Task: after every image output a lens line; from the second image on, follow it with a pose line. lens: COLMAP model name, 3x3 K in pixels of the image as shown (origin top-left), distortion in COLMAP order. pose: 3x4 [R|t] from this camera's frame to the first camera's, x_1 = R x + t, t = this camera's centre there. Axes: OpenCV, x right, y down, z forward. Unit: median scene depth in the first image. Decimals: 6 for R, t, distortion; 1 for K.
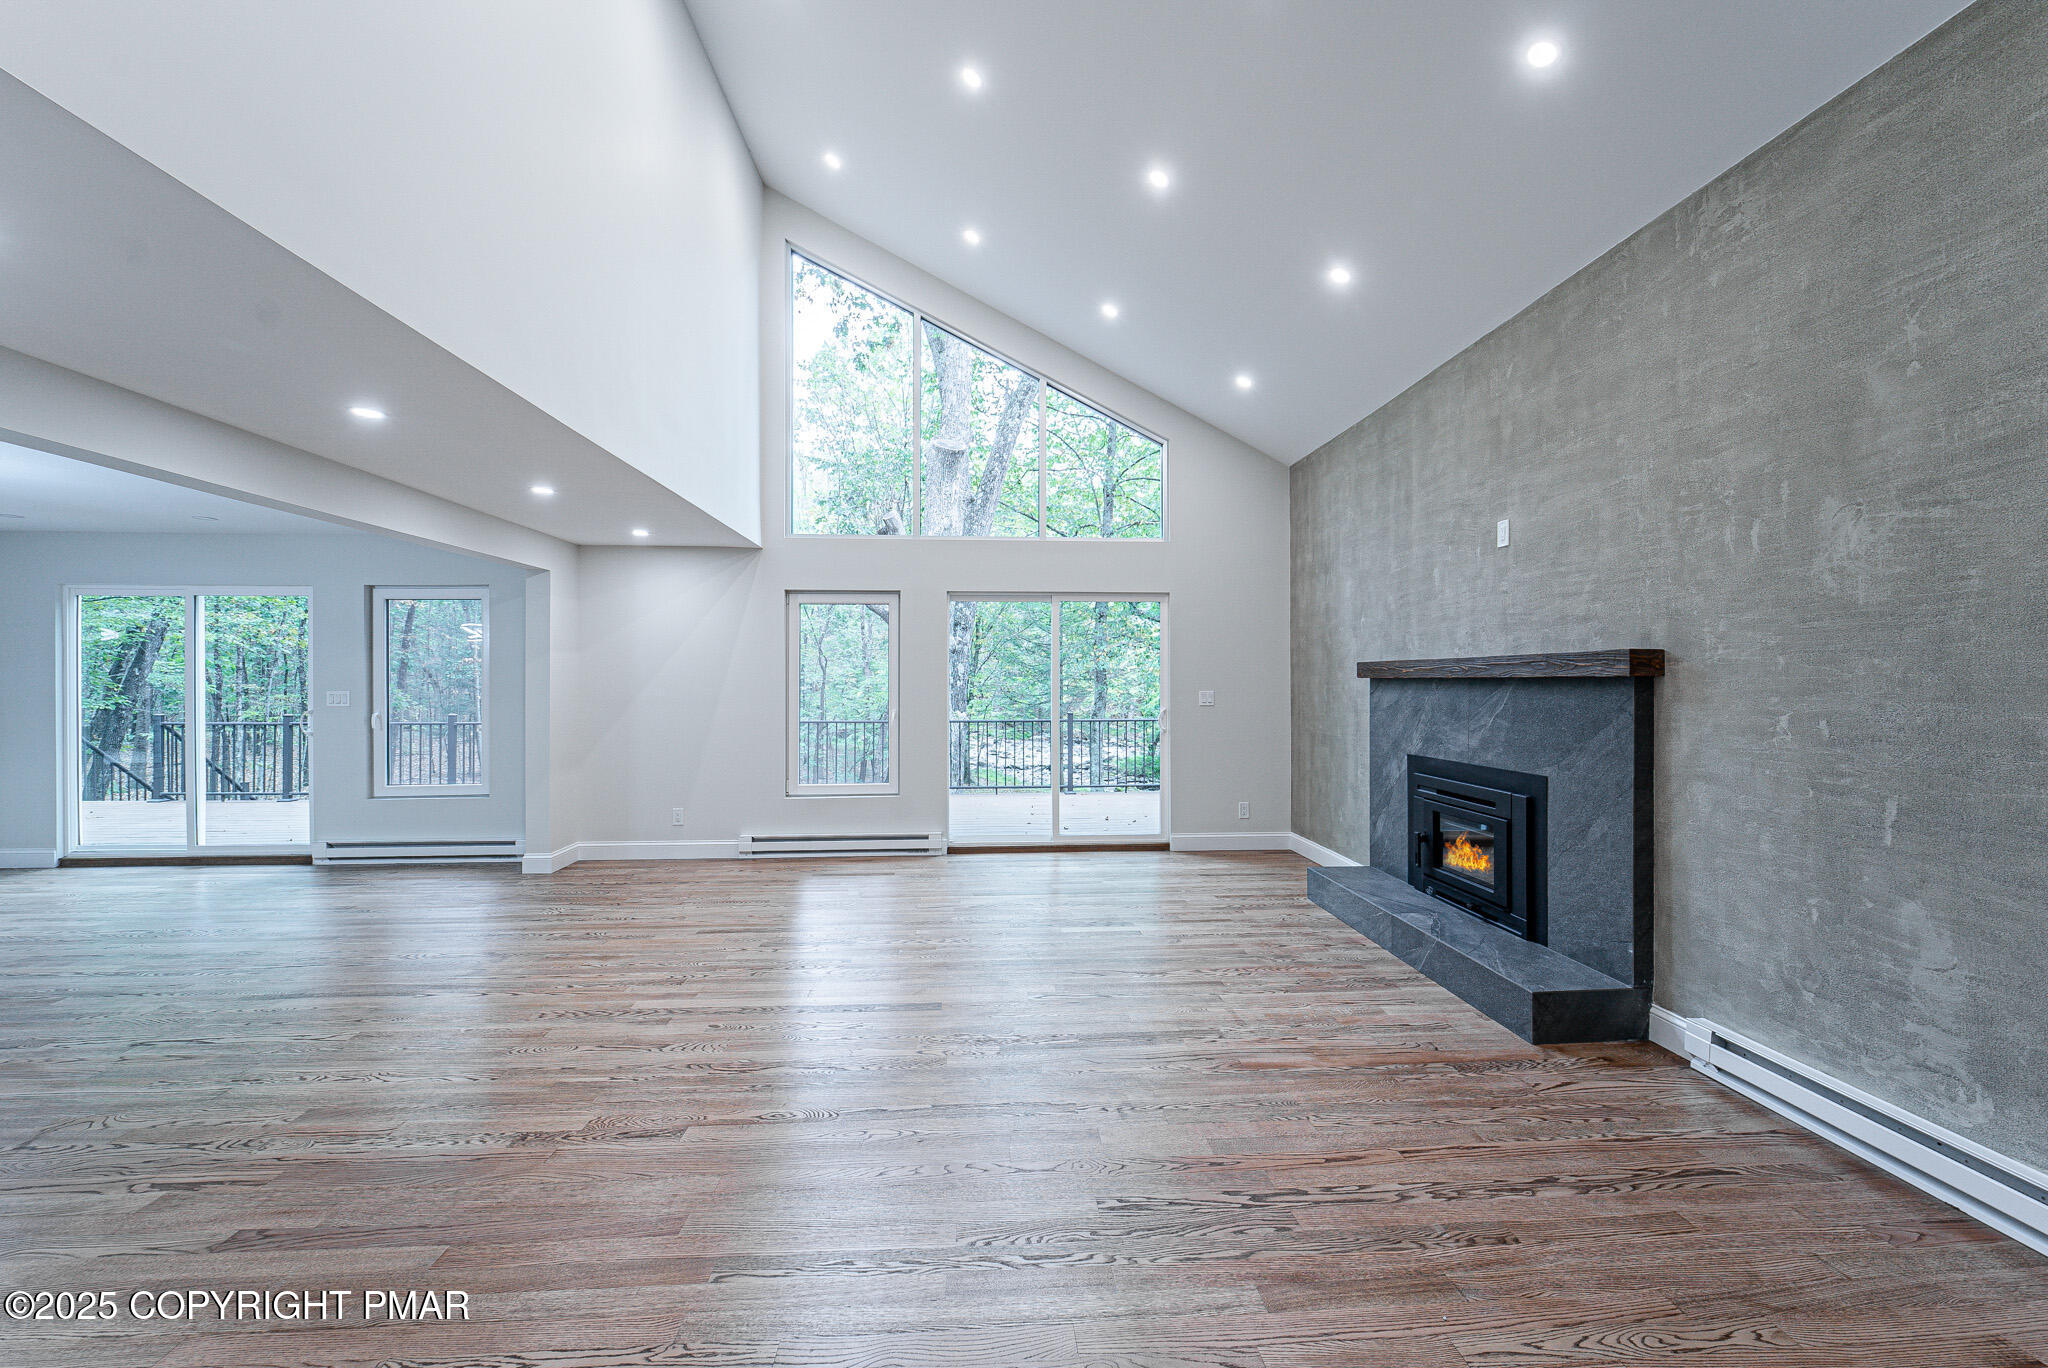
lens RADIAL K [[813.1, 0, 1003.6], [0, 813.1, 668.9], [0, 0, 1]] dist [0.003130, -0.002710]
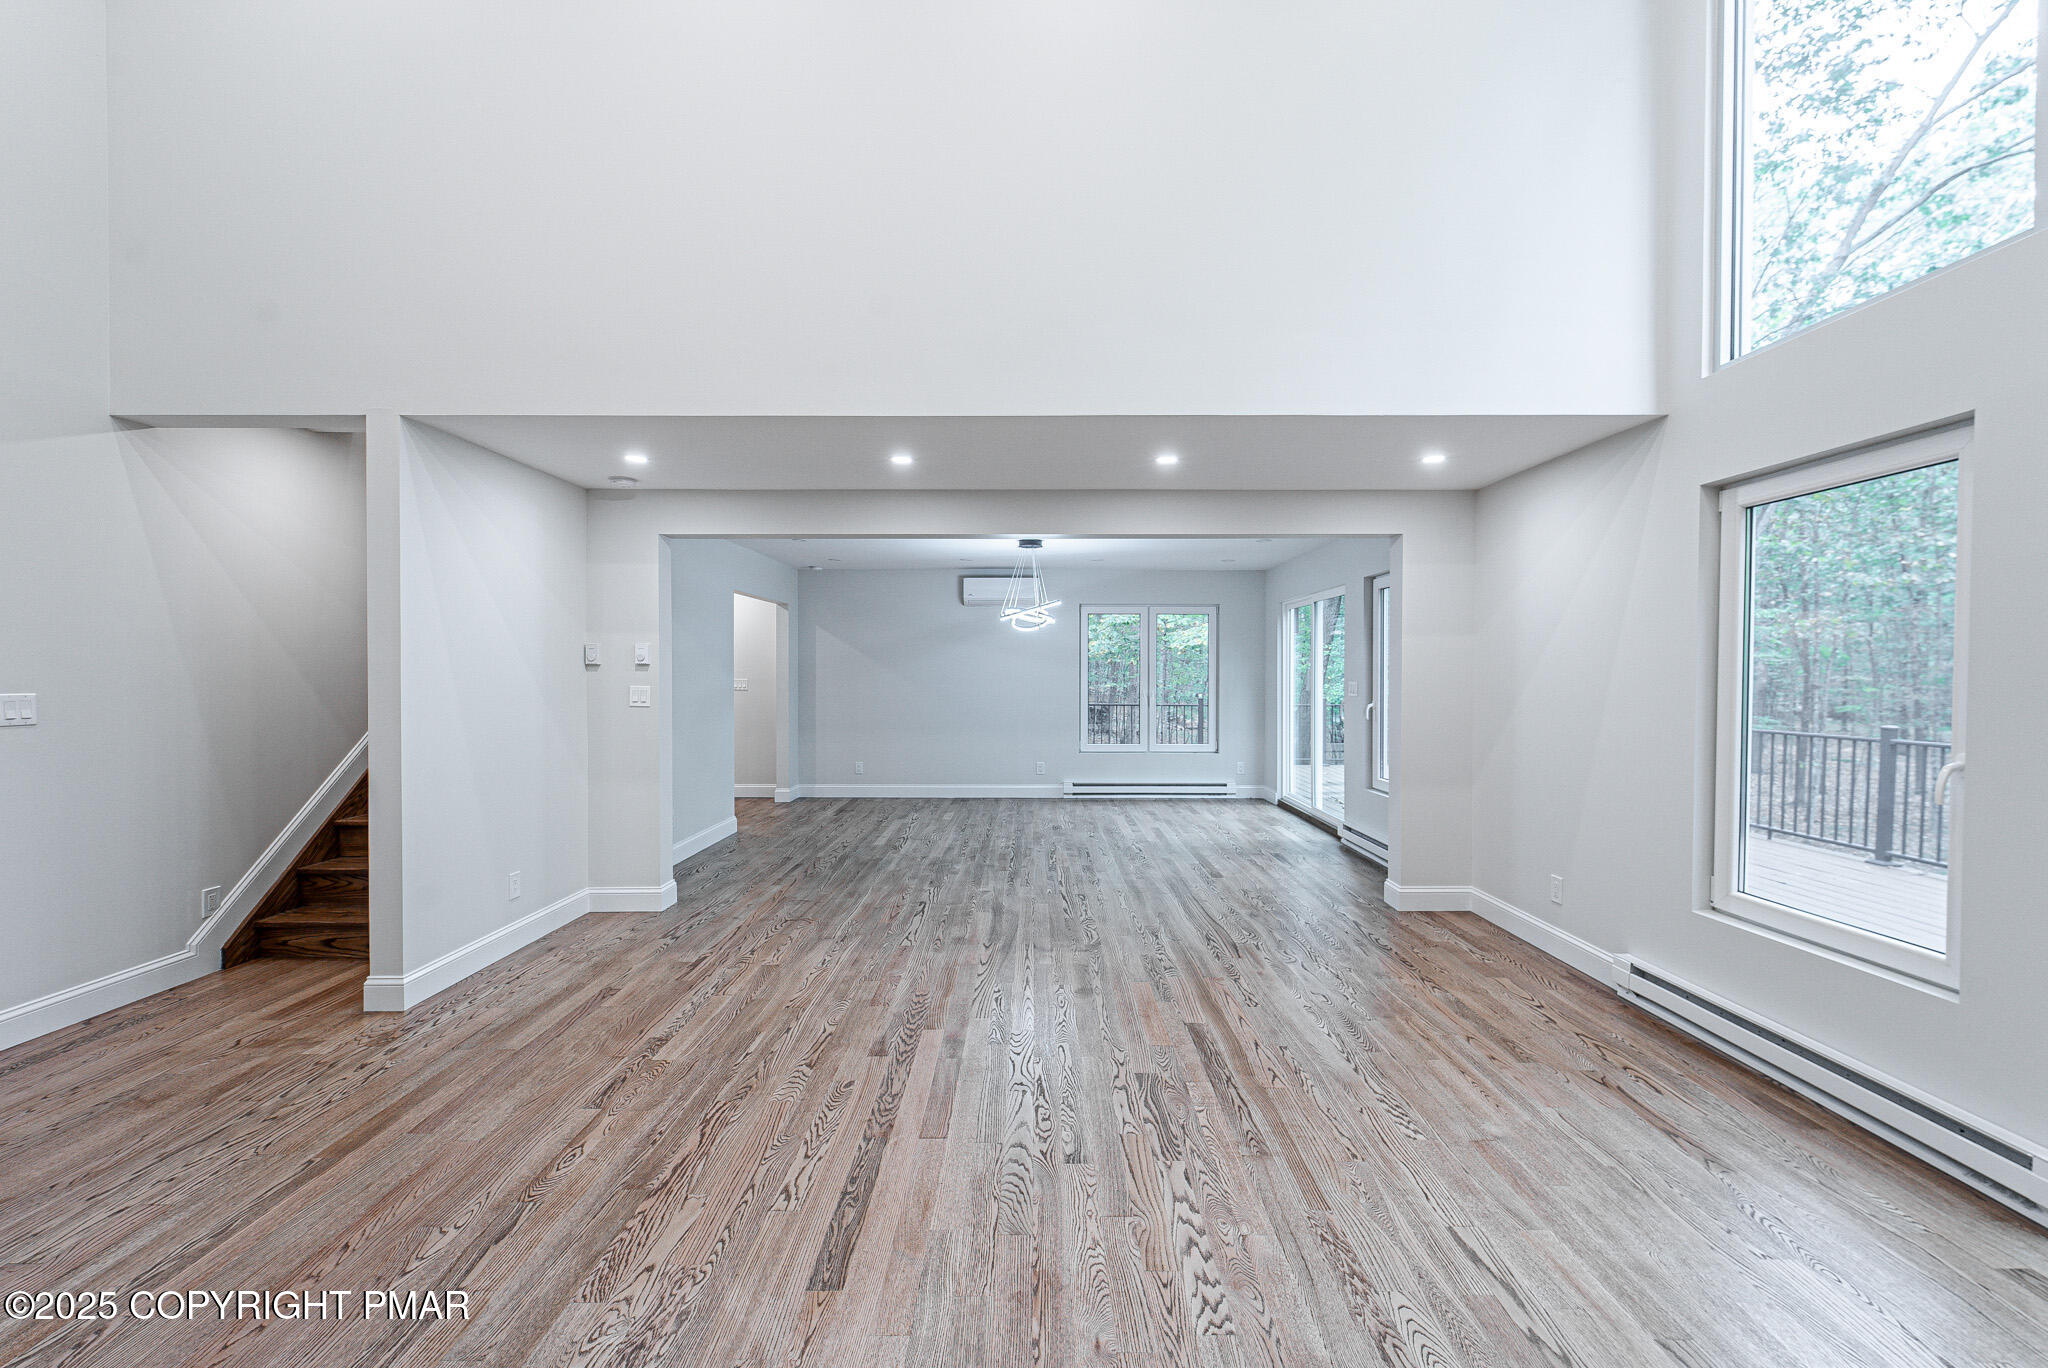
lens RADIAL K [[813.1, 0, 1035.3], [0, 813.1, 673.2], [0, 0, 1]] dist [0.003130, -0.002710]
pose [[-0.039900, 0.002430, -0.999201, 0.400991], [0.011851, 0.999928, 0.001958, 0.016721], [0.999133, -0.011764, -0.039926, 1.055337]]
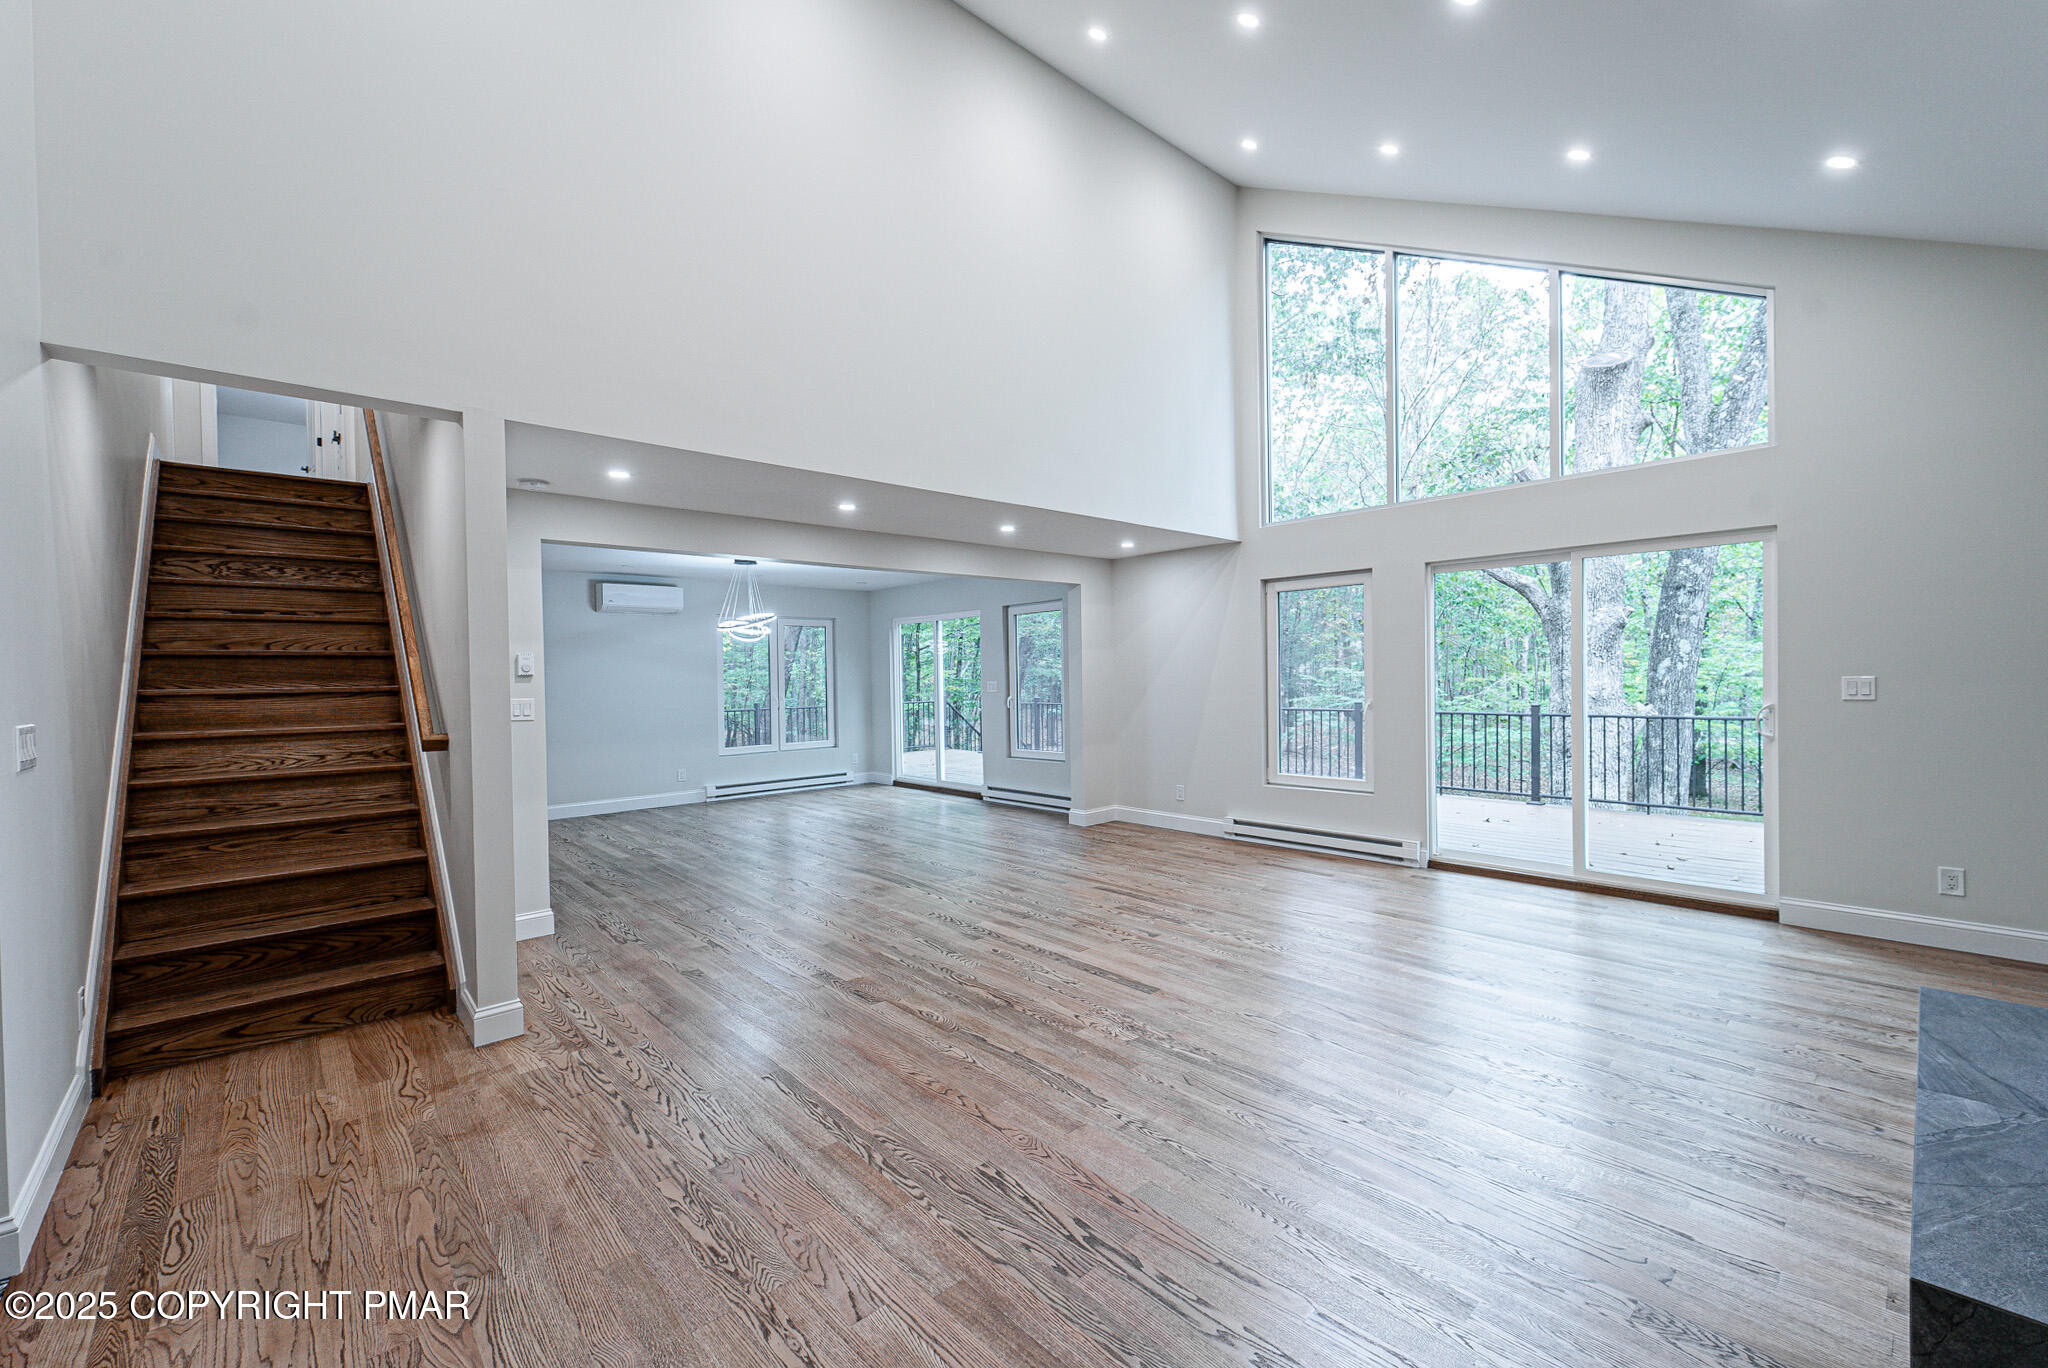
lens RADIAL K [[813.1, 0, 1027.9], [0, 813.1, 677.6], [0, 0, 1]] dist [0.003130, -0.002710]
pose [[0.638235, -0.006769, -0.769812, 0.553357], [0.028066, 0.999501, 0.014480, 0.001932], [0.769330, -0.030847, 0.638107, 0.216537]]
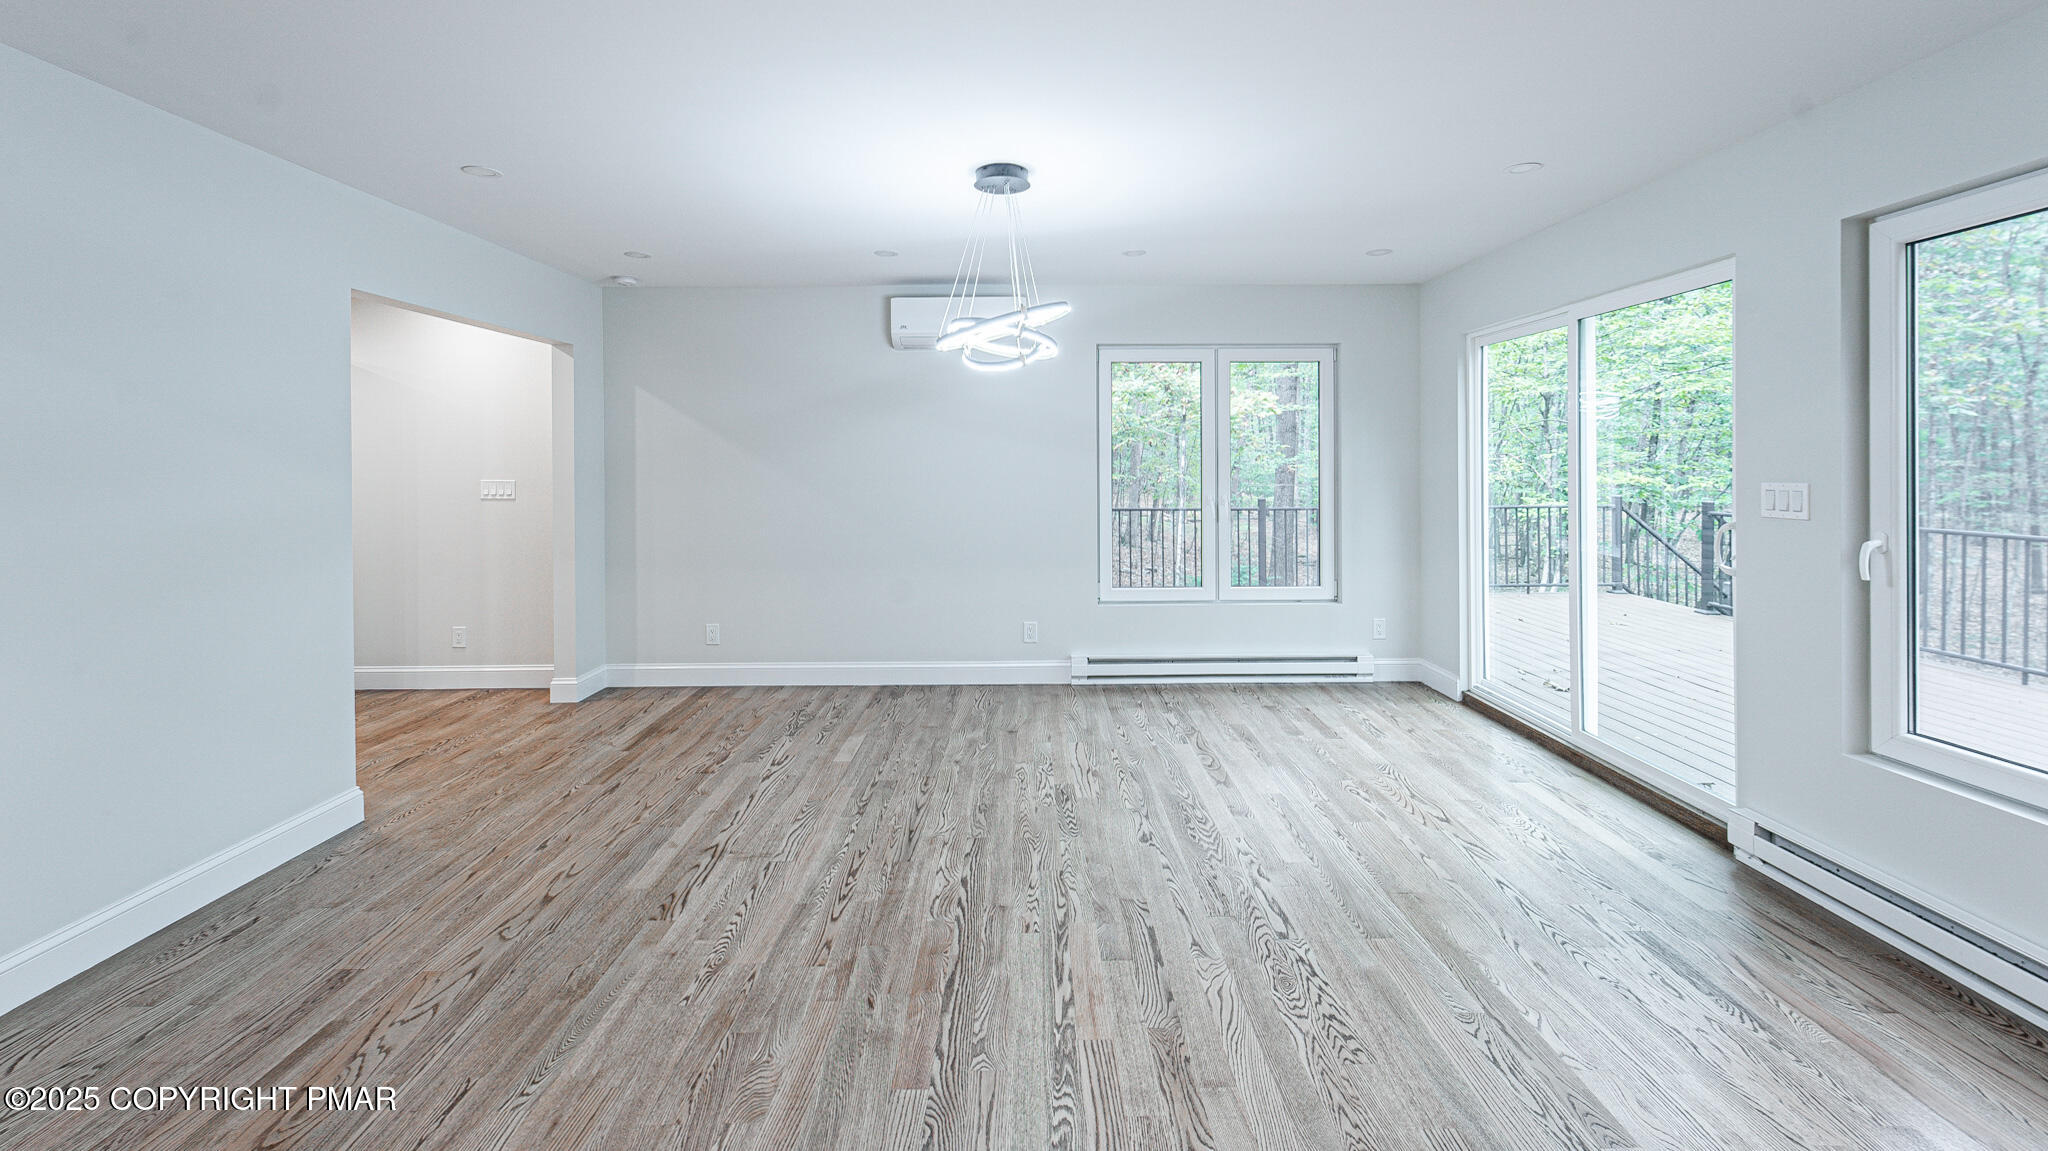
lens RADIAL K [[832.3, 0, 1027.5], [0, 832.3, 471.1], [0, 0, 1]] dist [-0.001221, -0.000314]
pose [[-0.037447, 0.010656, -0.999242, -0.602214], [0.019201, 0.999766, 0.009942, 0.016339], [0.999114, -0.018814, -0.037643, 1.025088]]
